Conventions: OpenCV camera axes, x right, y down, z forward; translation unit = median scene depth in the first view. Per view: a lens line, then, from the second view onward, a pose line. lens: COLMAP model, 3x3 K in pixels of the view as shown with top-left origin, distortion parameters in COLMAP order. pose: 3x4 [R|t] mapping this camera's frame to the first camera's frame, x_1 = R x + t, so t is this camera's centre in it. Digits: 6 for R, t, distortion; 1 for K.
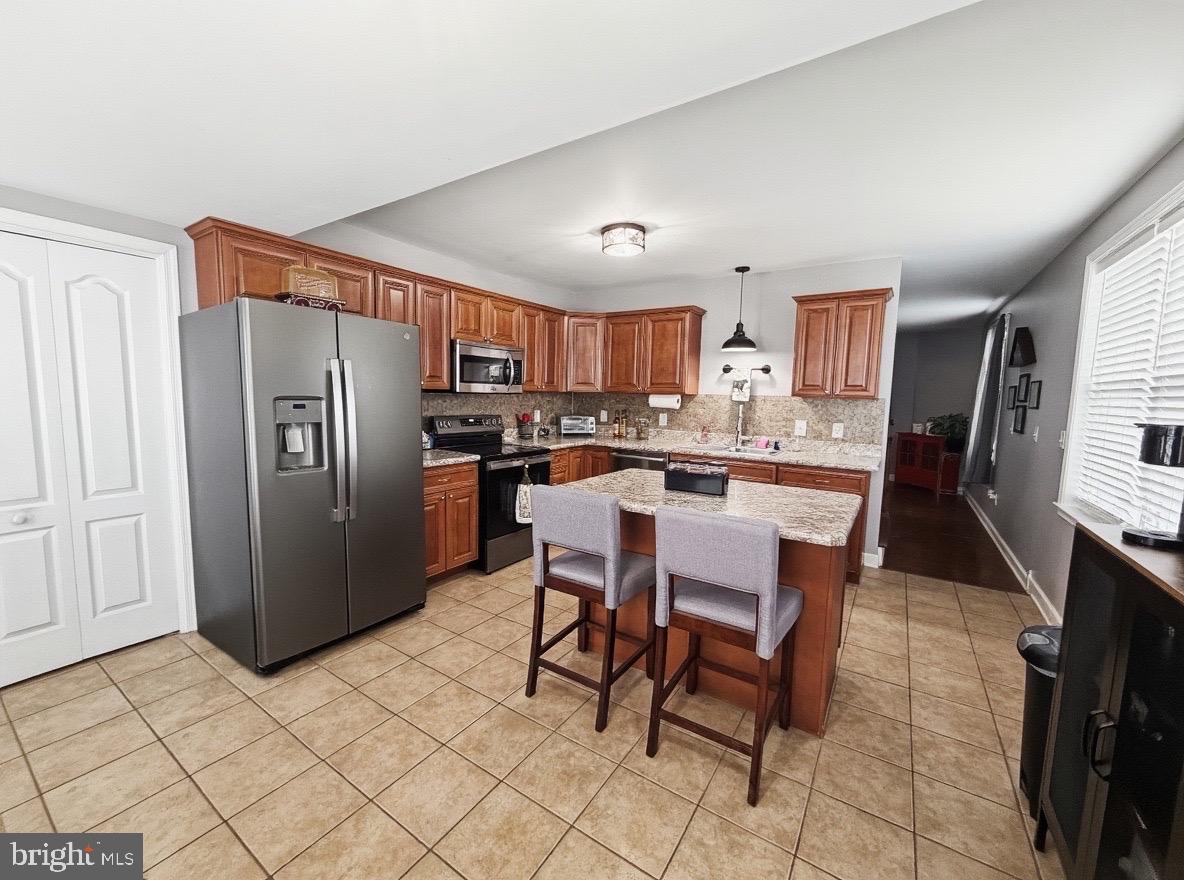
lens RADIAL K [[470.3, 0, 588.6], [0, 470.3, 440.8], [0, 0, 1]] dist [0.001495, -0.000319]
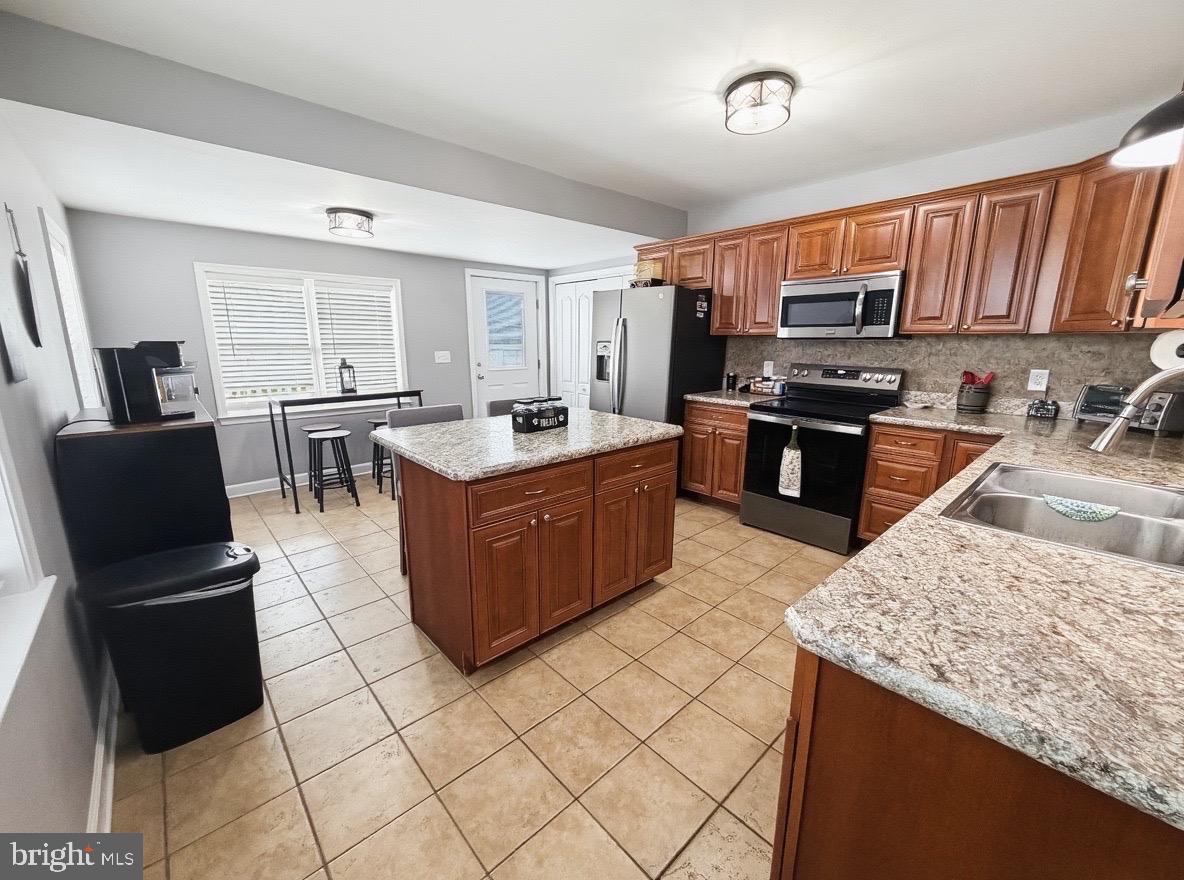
lens RADIAL K [[470.3, 0, 585.1], [0, 470.3, 438.2], [0, 0, 1]] dist [0.001495, -0.000319]
pose [[-0.242985, 0.178020, -0.953555, 0.738347], [-0.105993, 0.972257, 0.208521, -0.059403], [0.964222, 0.151738, -0.217375, 0.820052]]
